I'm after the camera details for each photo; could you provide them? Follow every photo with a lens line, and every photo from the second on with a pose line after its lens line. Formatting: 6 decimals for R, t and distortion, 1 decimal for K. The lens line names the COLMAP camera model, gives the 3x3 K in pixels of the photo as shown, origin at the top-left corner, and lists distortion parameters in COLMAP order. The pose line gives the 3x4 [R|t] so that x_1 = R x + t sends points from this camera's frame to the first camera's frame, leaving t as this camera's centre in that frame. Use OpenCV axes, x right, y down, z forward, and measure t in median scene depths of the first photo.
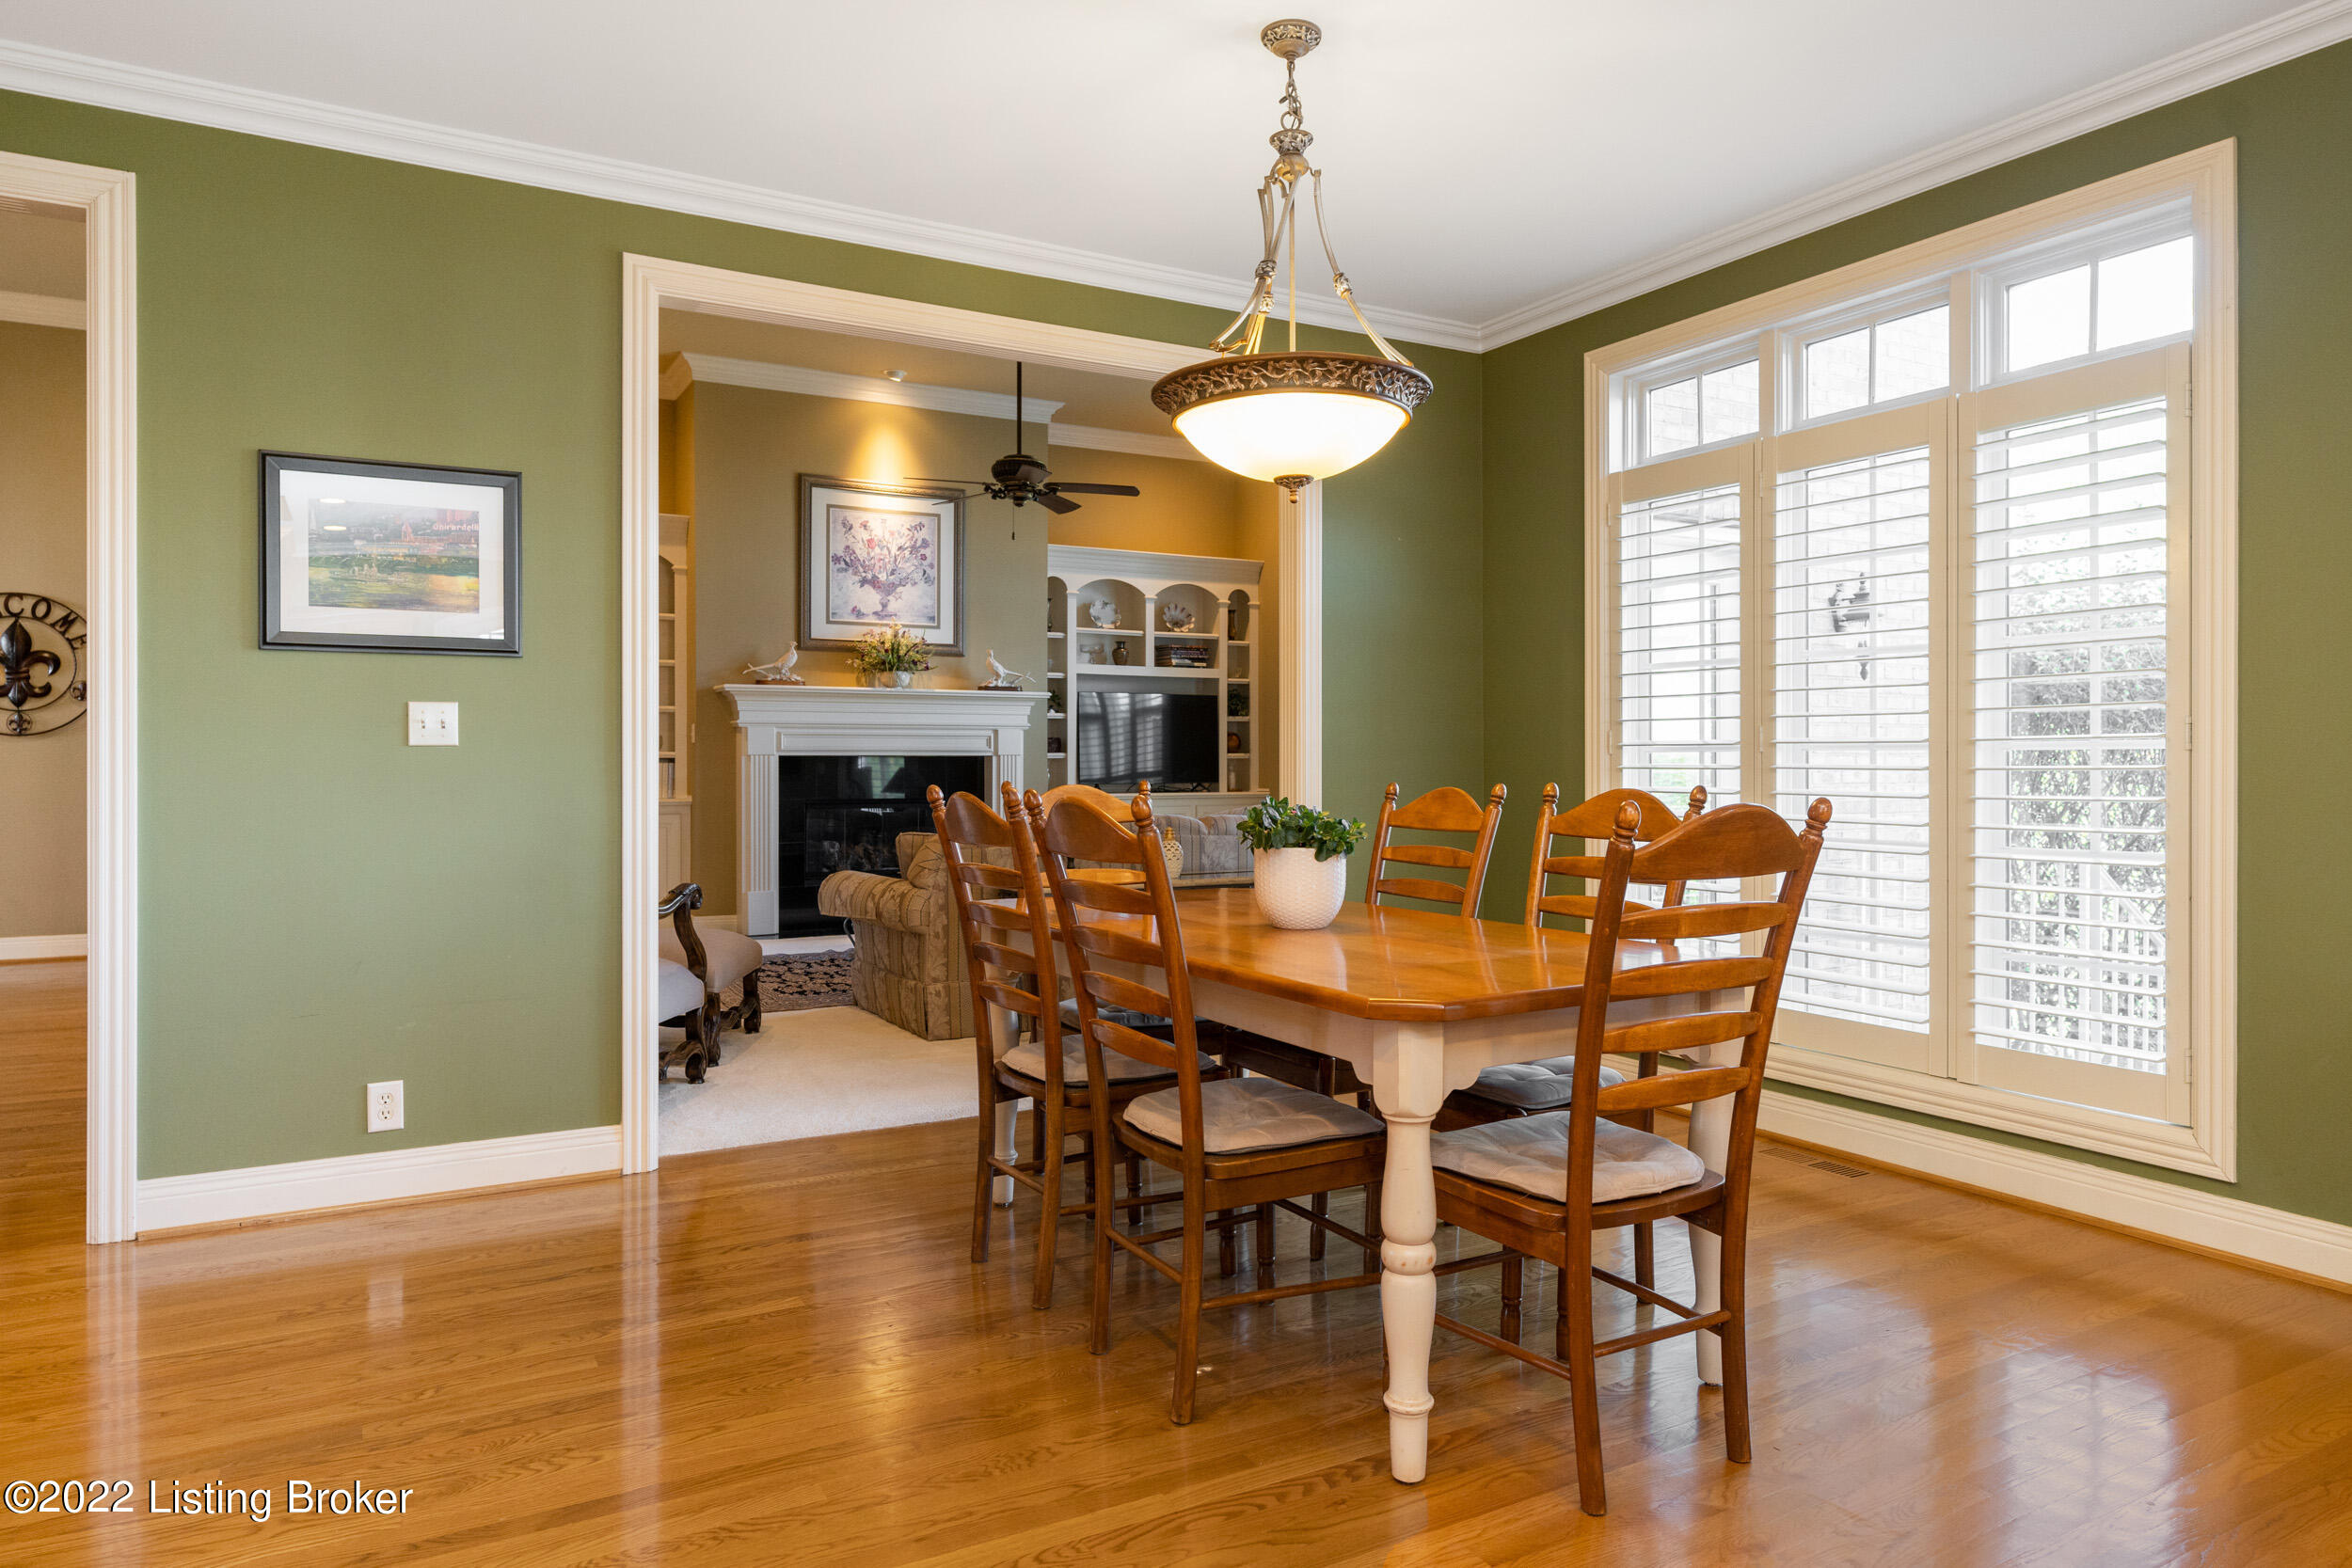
lens RADIAL K [[1457.0, 0, 1174.7], [0, 1457.0, 772.6], [0, 0, 1]] dist [-0.054221, -0.002205]
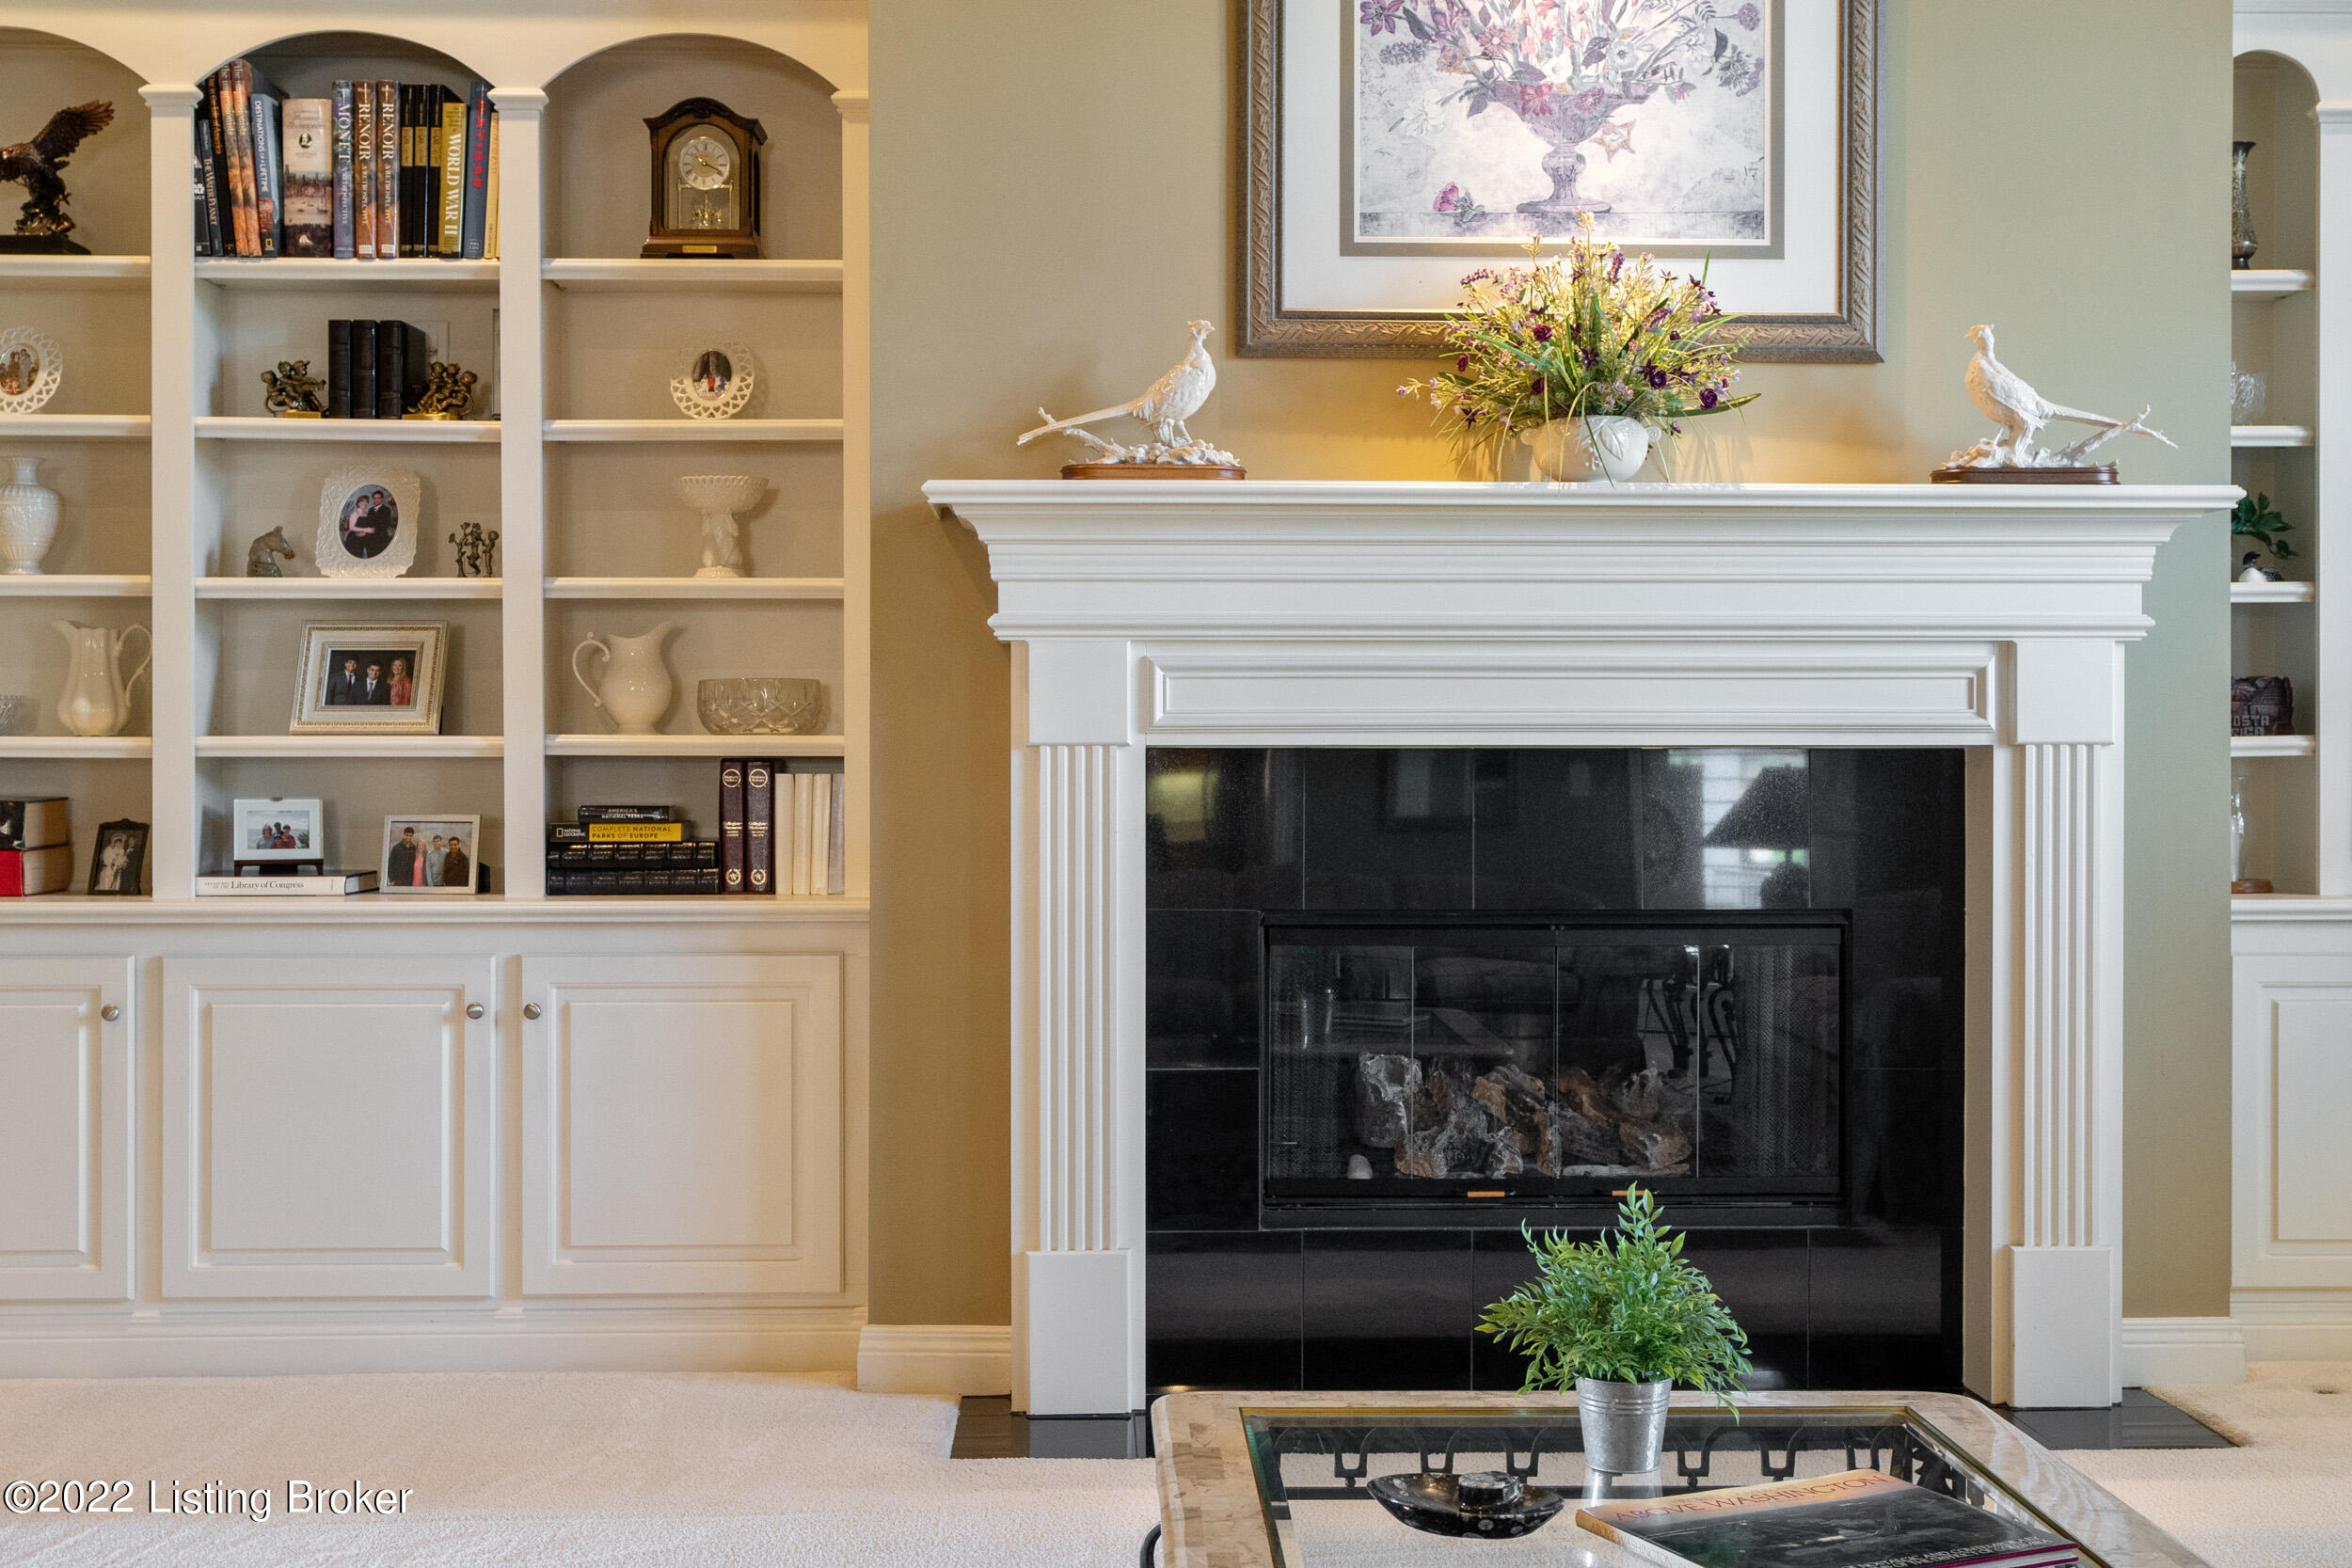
lens RADIAL K [[2709.2, 0, 1175.9], [0, 2709.2, 782.8], [0, 0, 1]] dist [-0.001161, 0.000000]
pose [[0.886779, -0.000819, -0.462193, -0.034647], [-0.004207, 0.999943, -0.009845, -0.000112], [0.462175, 0.010675, 0.886724, 0.528446]]
